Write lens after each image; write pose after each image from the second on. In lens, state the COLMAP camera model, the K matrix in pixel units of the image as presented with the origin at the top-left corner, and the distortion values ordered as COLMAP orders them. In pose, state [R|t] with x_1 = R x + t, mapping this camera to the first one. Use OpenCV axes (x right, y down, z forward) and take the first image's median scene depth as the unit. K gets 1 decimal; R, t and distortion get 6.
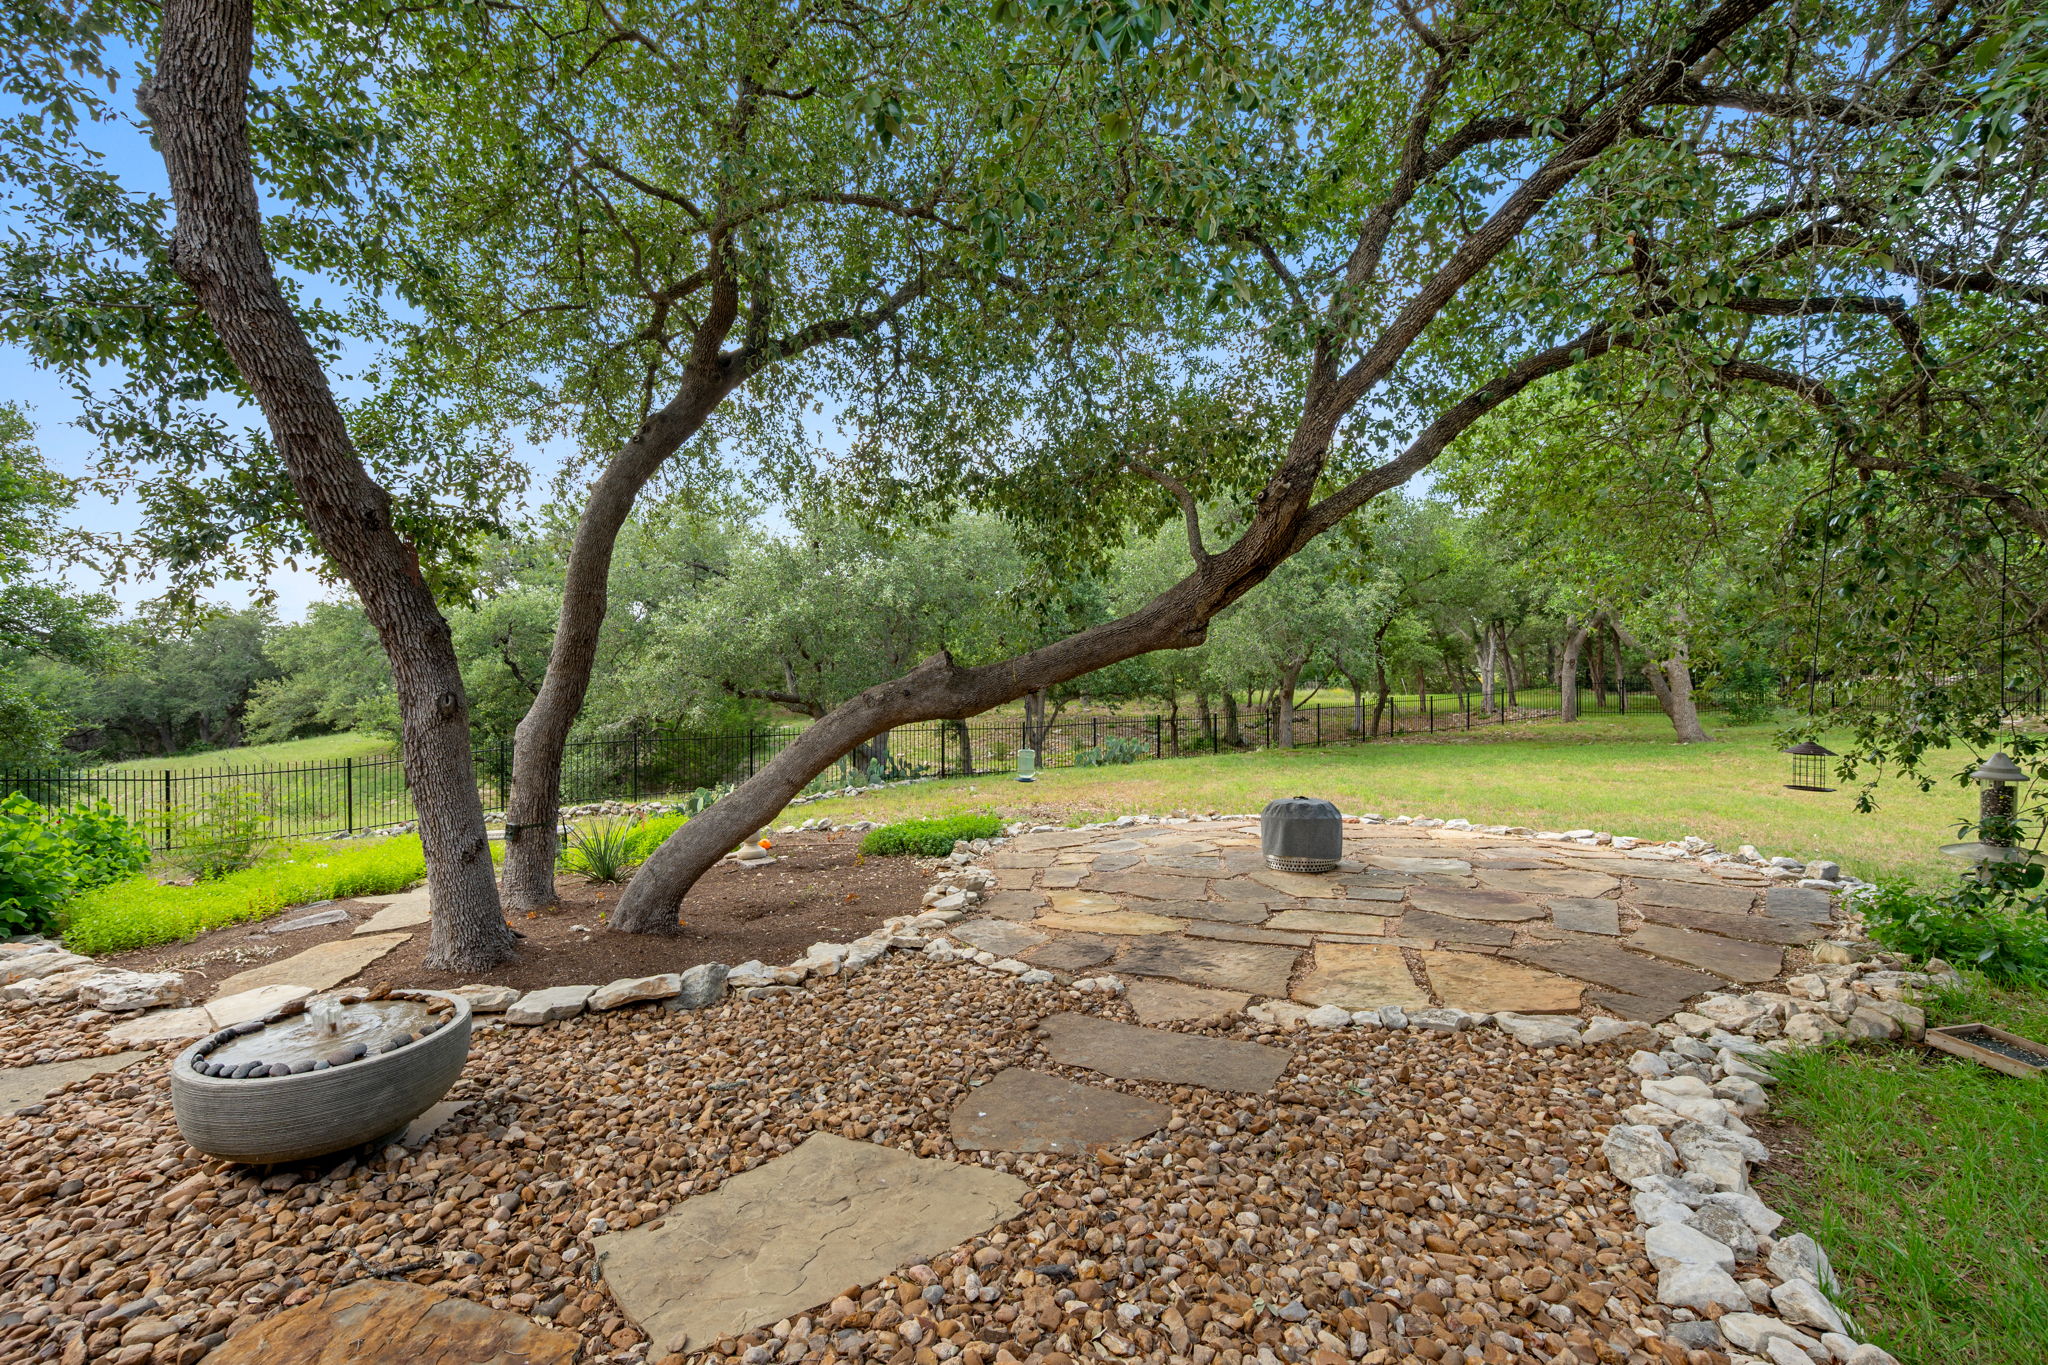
lens RADIAL K [[797.5, 0, 1036.0], [0, 797.5, 686.4], [0, 0, 1]] dist [0.002616, 0.000145]
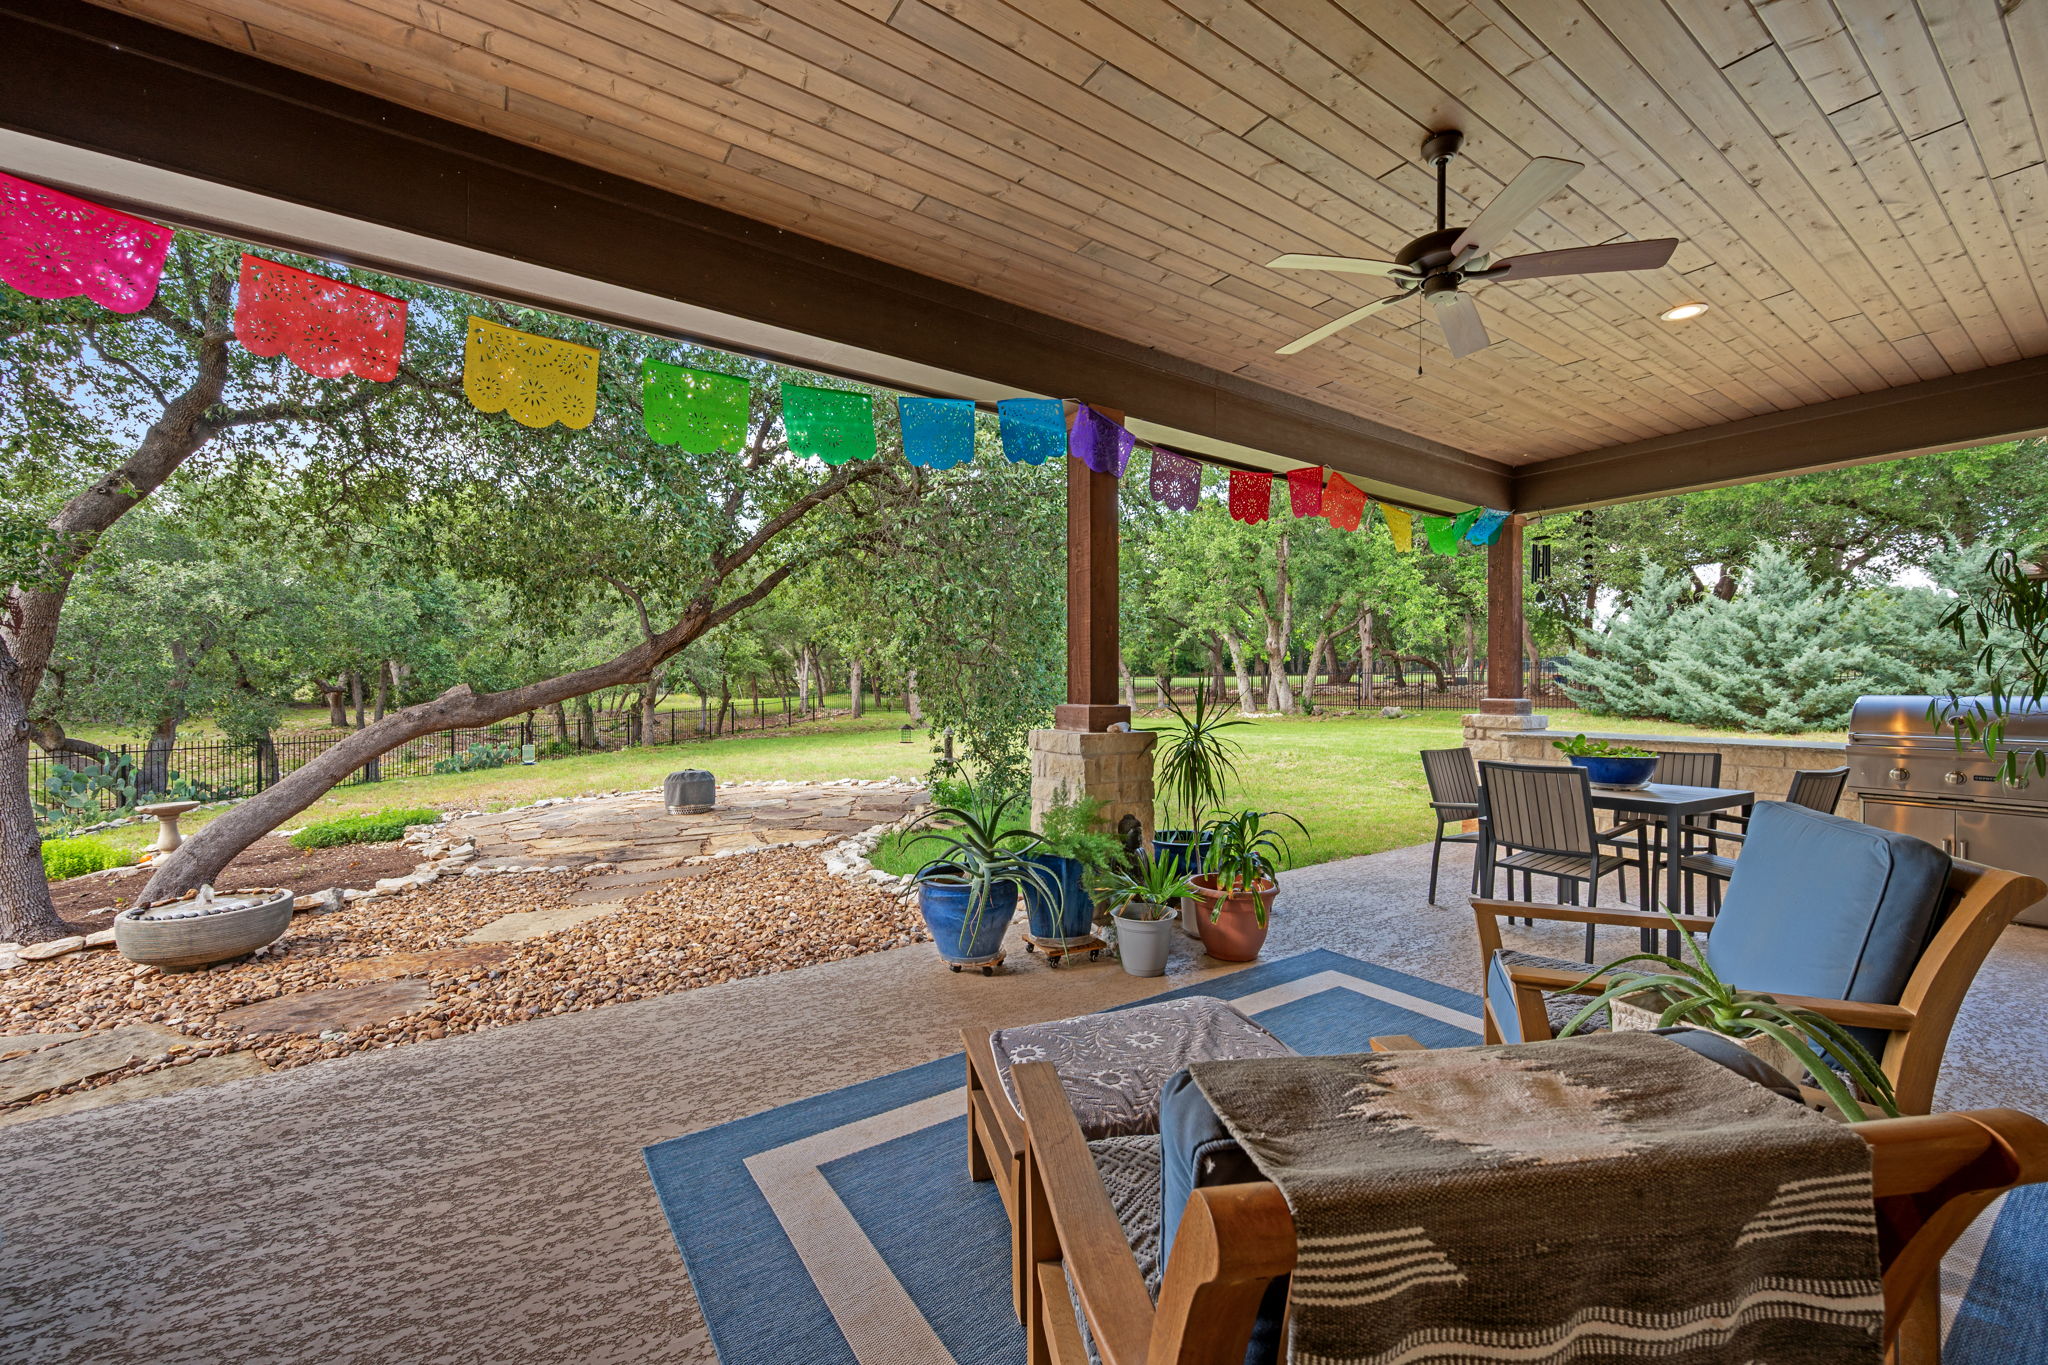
lens RADIAL K [[797.5, 0, 1033.2], [0, 797.5, 689.6], [0, 0, 1]] dist [0.002616, 0.000145]
pose [[0.704521, -0.001656, 0.709682, -0.234759], [0.000068, 0.999997, 0.002267, -0.018729], [-0.709683, -0.001549, 0.704519, -0.458084]]
